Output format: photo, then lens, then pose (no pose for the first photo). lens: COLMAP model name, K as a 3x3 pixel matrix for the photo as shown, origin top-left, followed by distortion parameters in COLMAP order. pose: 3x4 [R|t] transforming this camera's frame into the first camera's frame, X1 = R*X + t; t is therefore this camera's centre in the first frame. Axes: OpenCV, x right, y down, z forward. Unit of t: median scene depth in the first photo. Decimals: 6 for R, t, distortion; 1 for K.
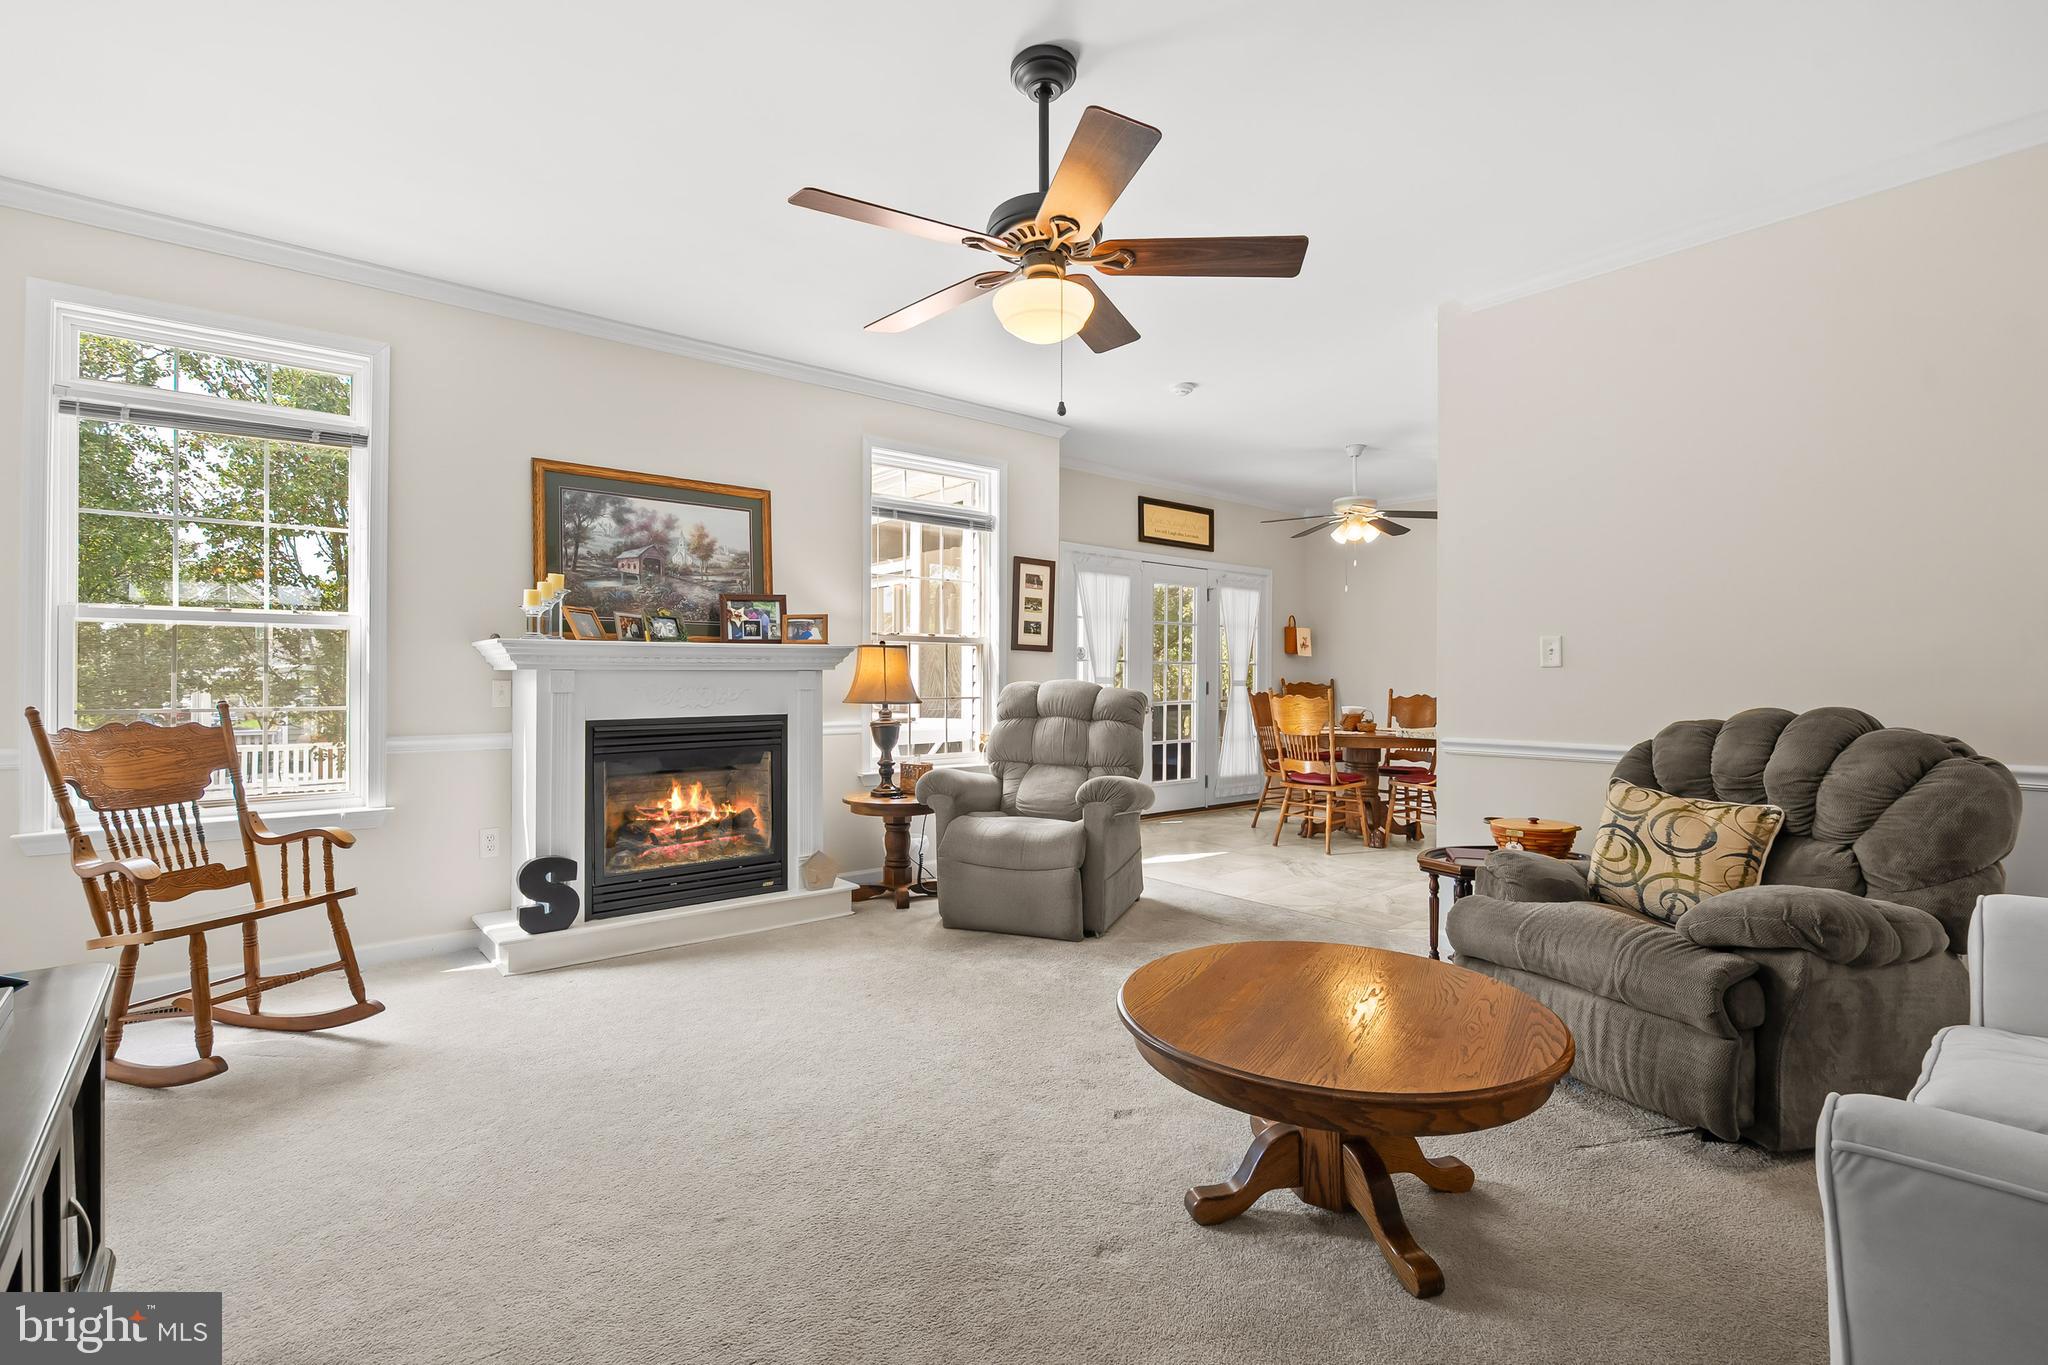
lens RADIAL K [[937.6, 0, 1025.1], [0, 937.6, 679.2], [0, 0, 1]] dist [-0.003857, 0.000762]
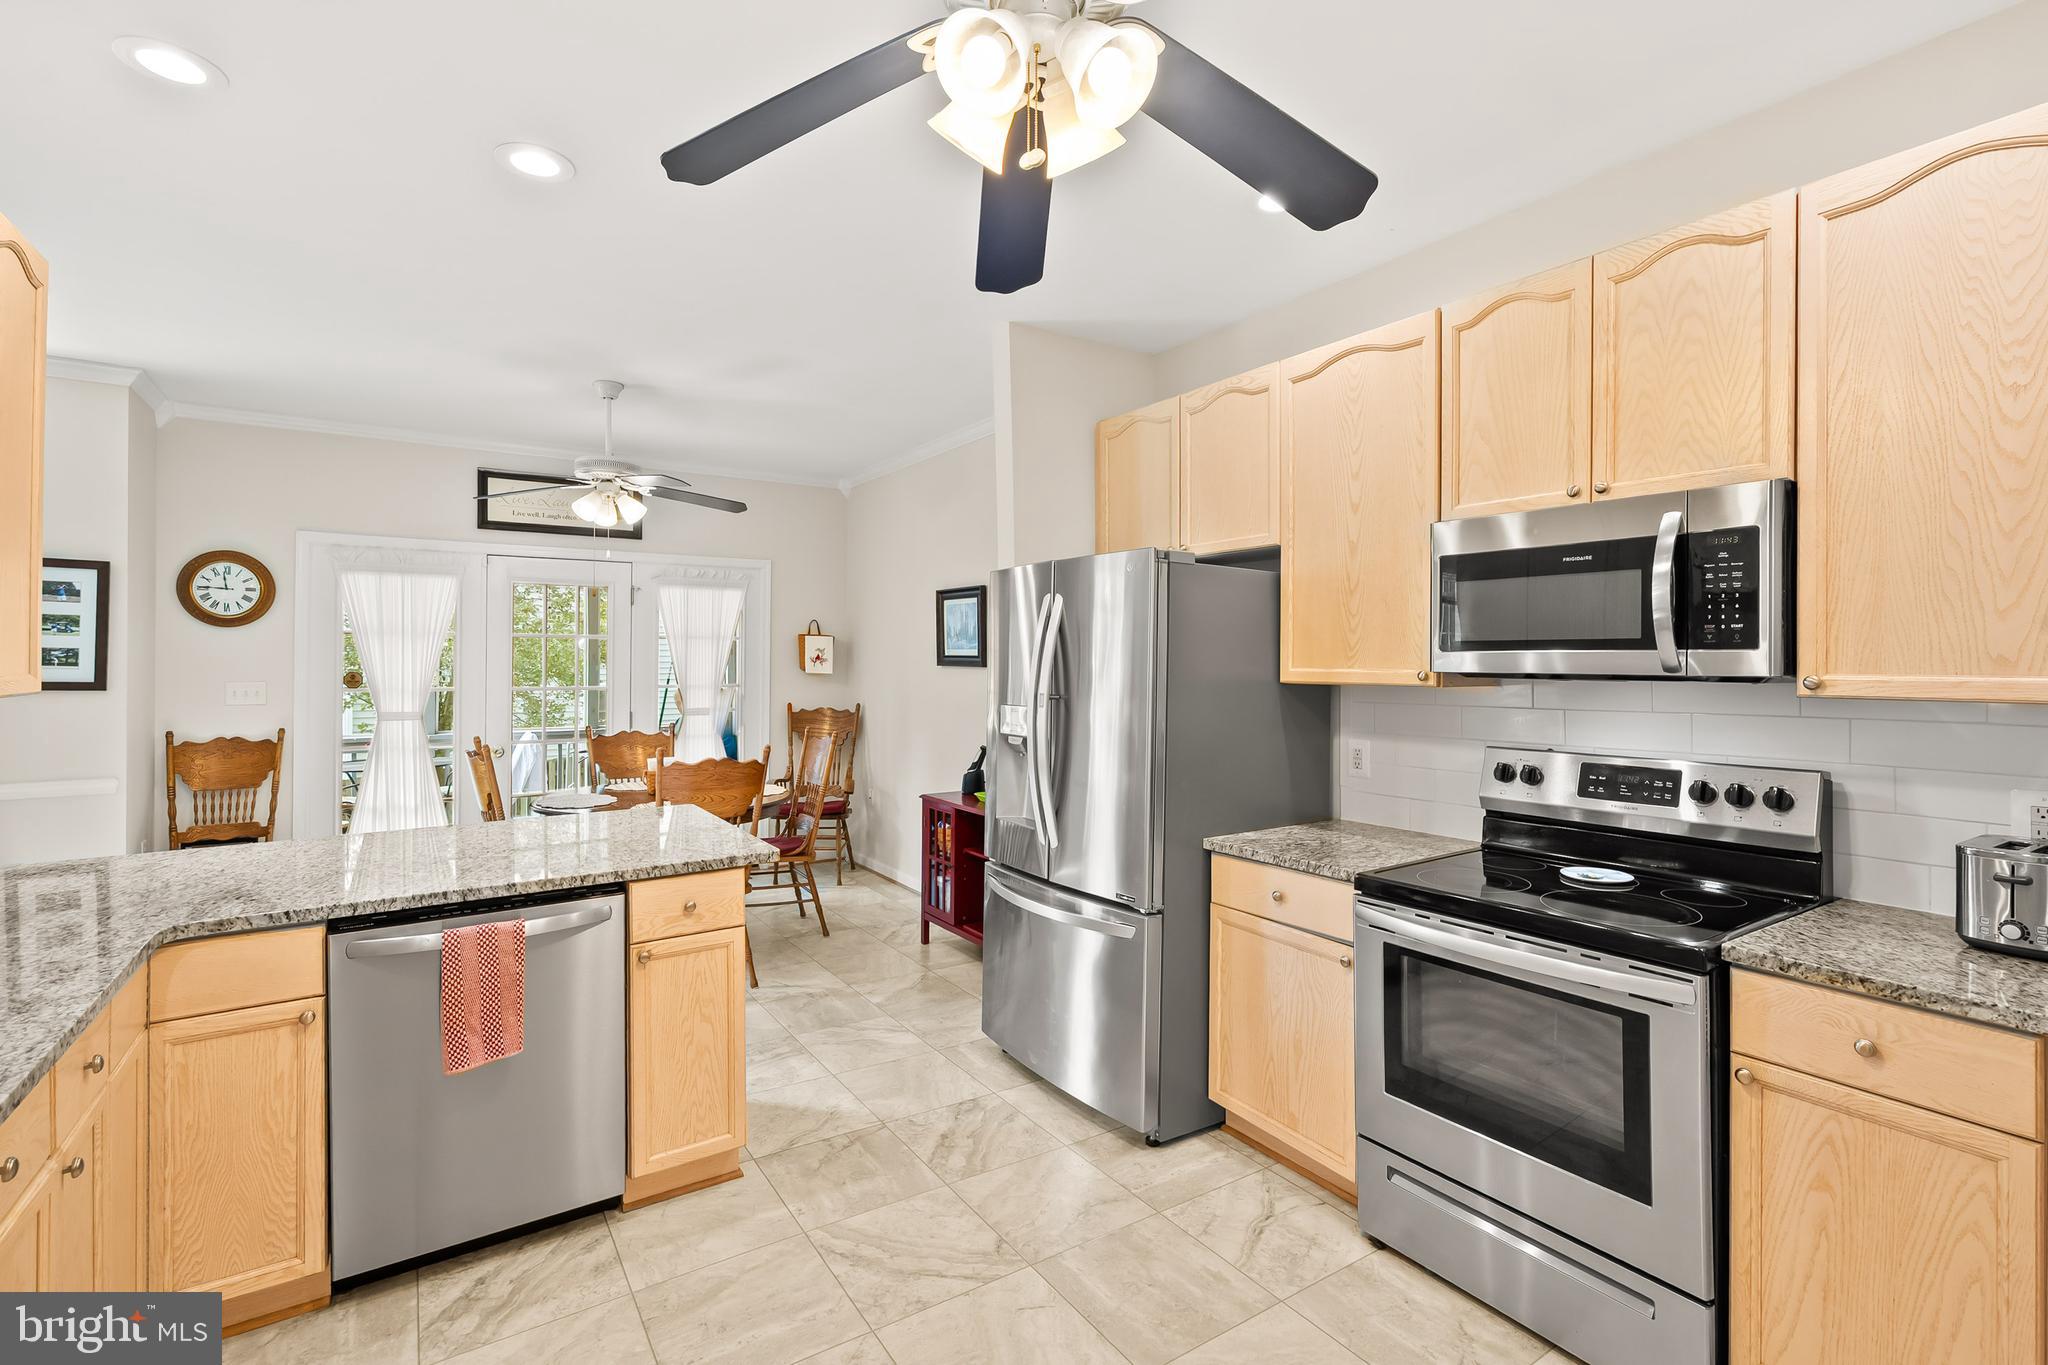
lens RADIAL K [[928.5, 0, 1015.8], [0, 928.5, 659.0], [0, 0, 1]] dist [-0.005381, 0.001376]
pose [[0.992943, -0.002878, -0.118559, 0.754908], [0.002554, 0.999993, -0.002880, -0.046744], [0.118567, 0.002557, 0.992943, 0.374844]]
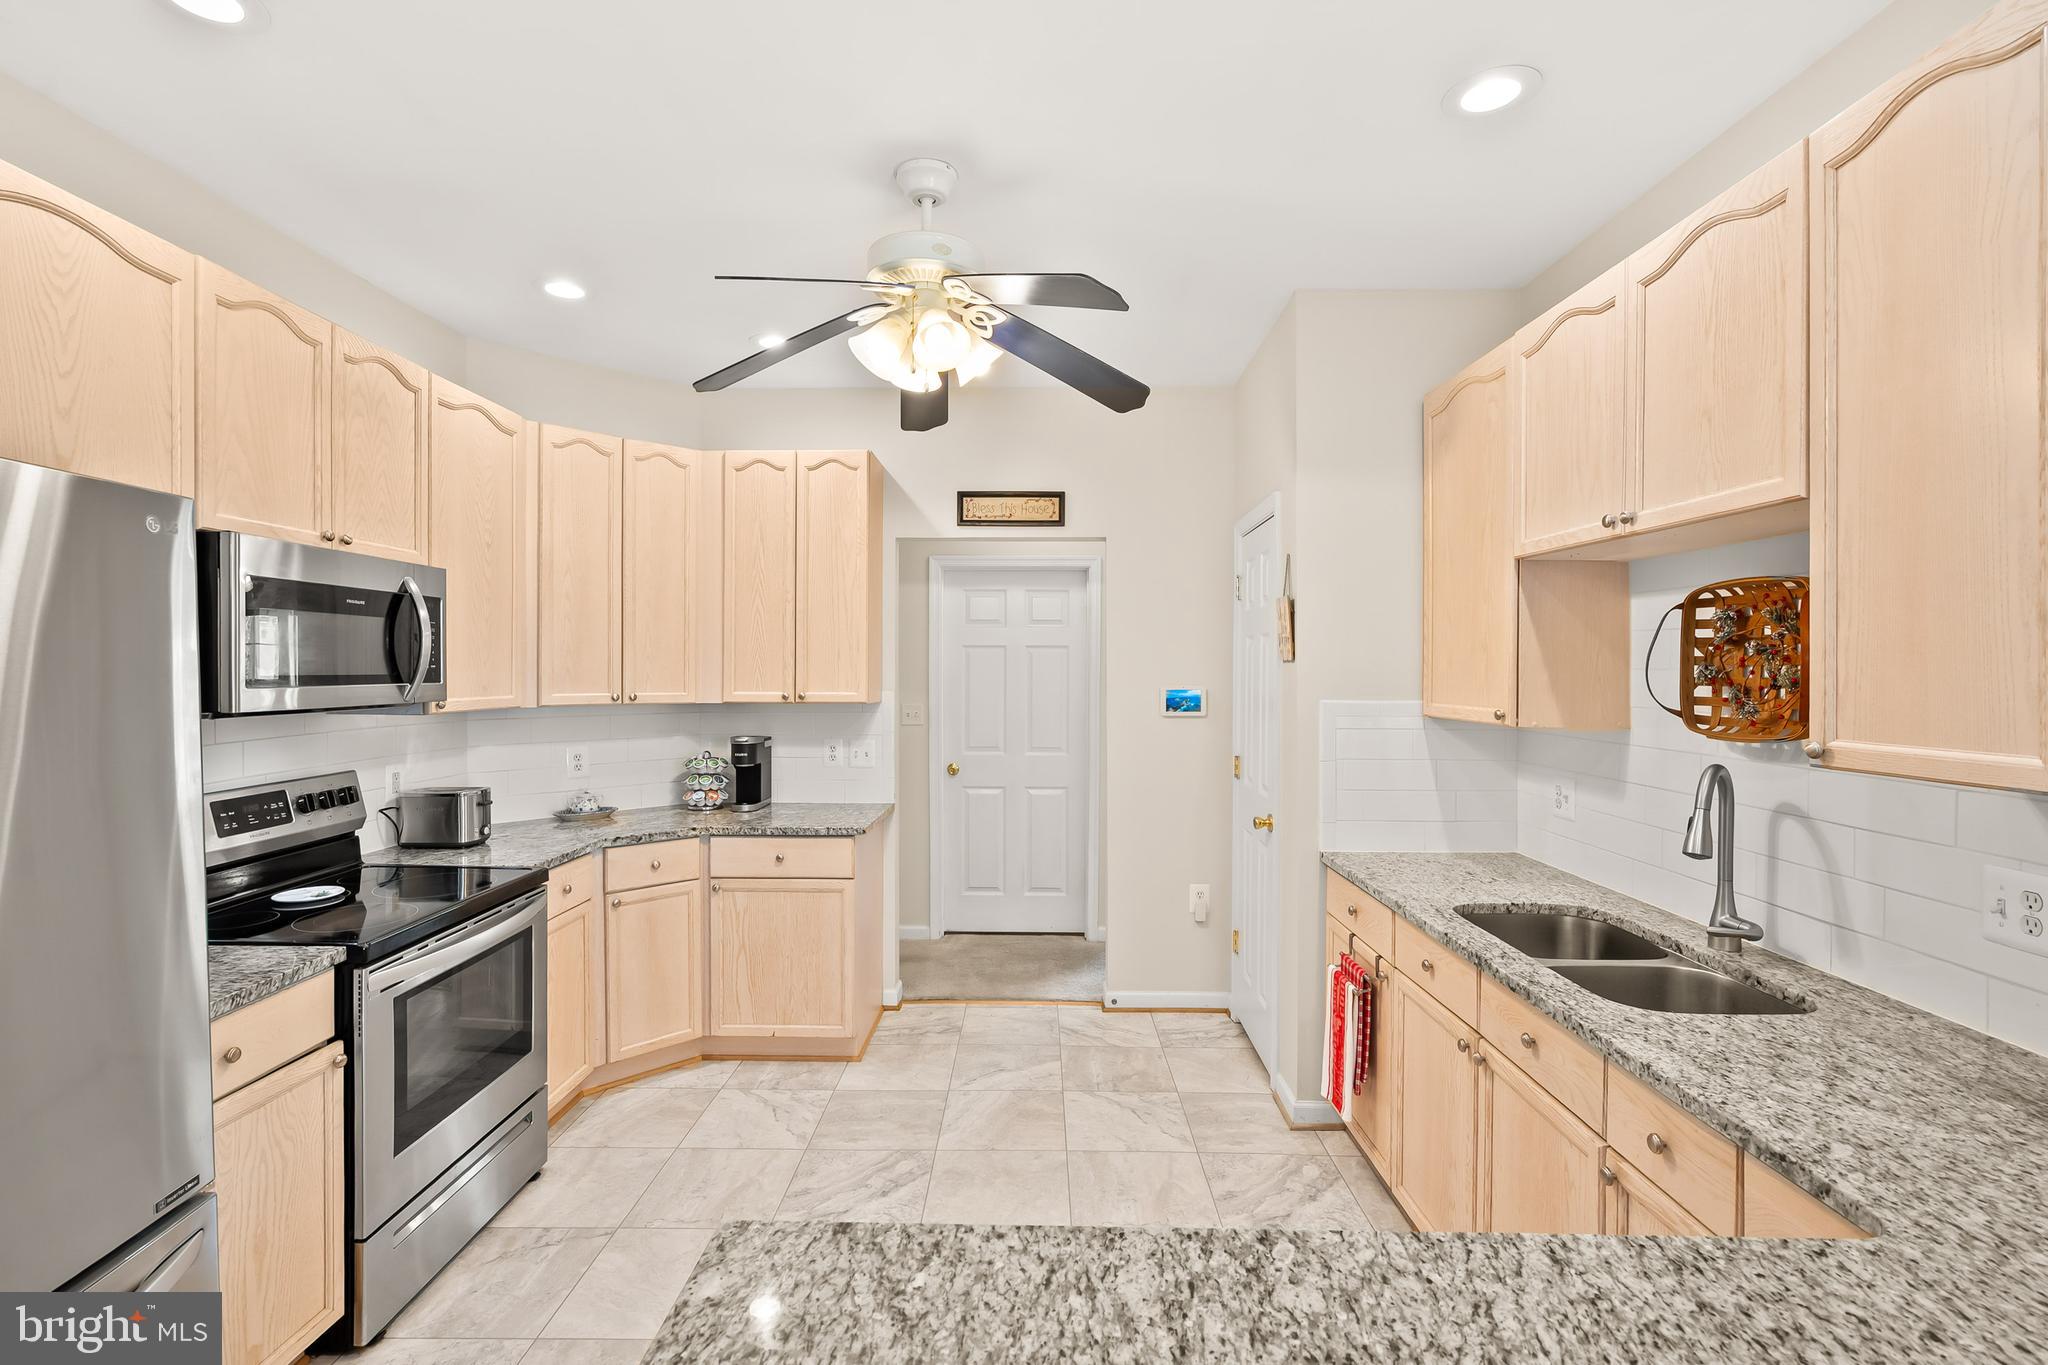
lens RADIAL K [[926.9, 0, 1019.4], [0, 926.9, 672.6], [0, 0, 1]] dist [-0.004546, 0.000868]
pose [[-0.752729, -0.009125, 0.658268, 0.460072], [-0.003856, 0.999948, 0.009452, -0.060382], [-0.658320, 0.004576, -0.752724, 0.855451]]
